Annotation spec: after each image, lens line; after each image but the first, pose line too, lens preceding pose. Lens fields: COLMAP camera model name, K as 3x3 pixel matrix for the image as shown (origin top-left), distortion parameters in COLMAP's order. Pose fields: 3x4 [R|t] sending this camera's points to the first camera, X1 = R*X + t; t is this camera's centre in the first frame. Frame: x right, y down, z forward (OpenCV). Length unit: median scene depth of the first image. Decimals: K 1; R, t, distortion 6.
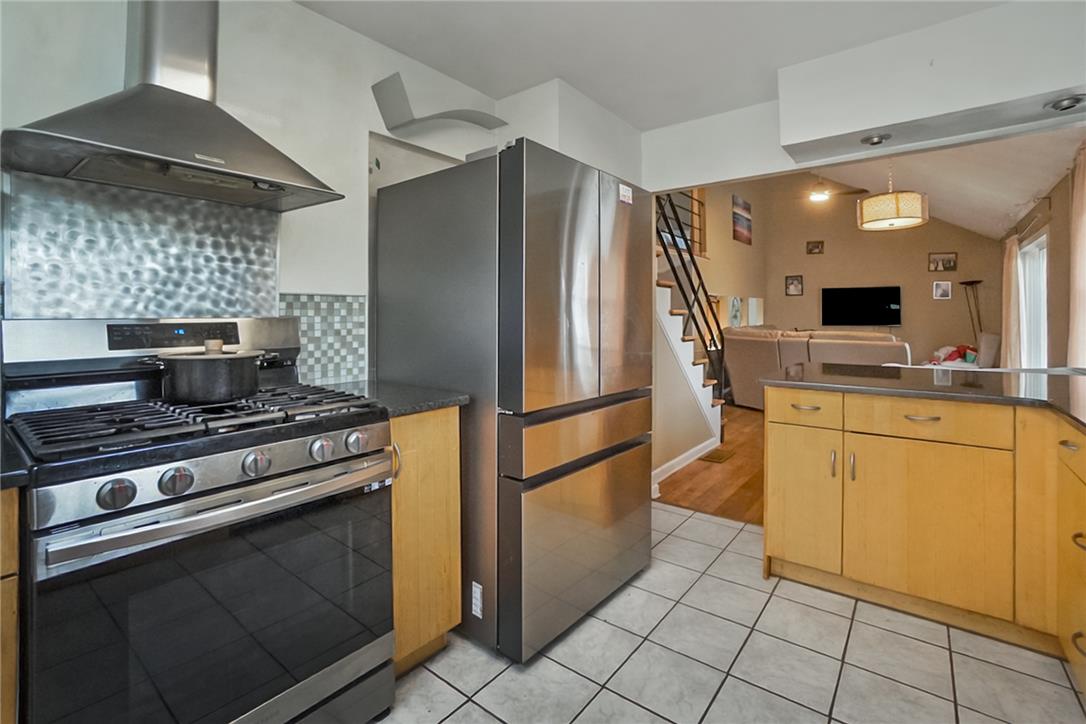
lens RADIAL K [[509.8, 0, 539.6], [0, 509.8, 324.4], [0, 0, 1]] dist [-0.055767, 0.025115]
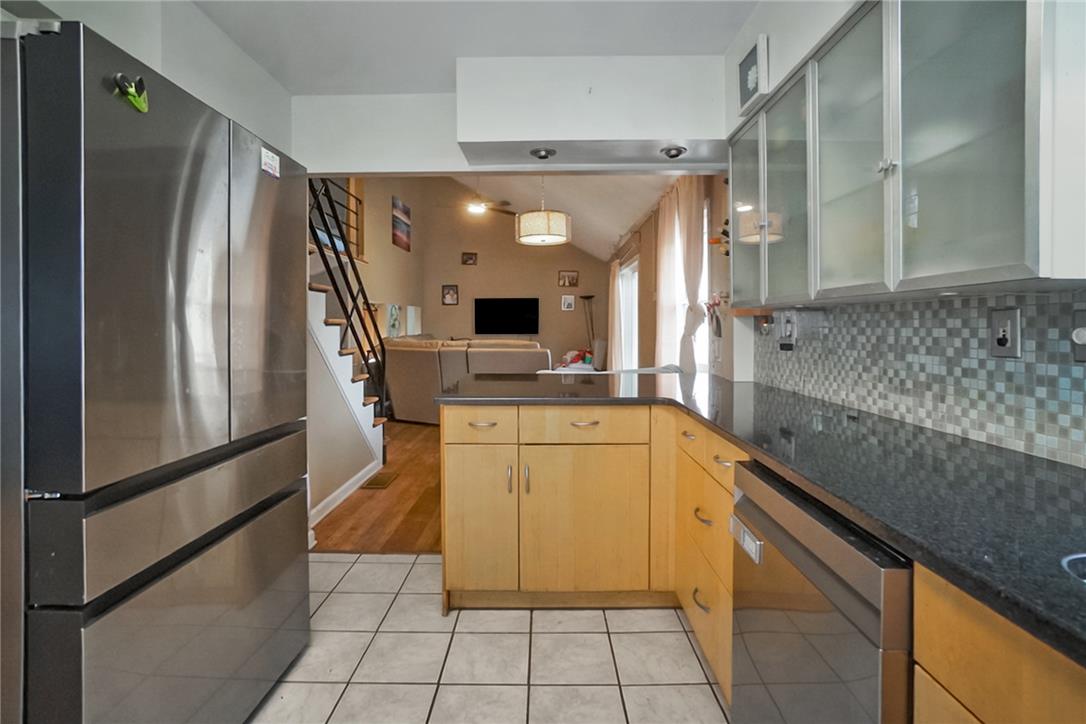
lens RADIAL K [[509.8, 0, 539.6], [0, 509.8, 324.4], [0, 0, 1]] dist [-0.055767, 0.025115]
pose [[0.782980, -0.001710, 0.622045, 0.016105], [0.011575, 0.999863, -0.011821, -0.006033], [-0.621940, 0.016456, 0.782892, 0.132914]]
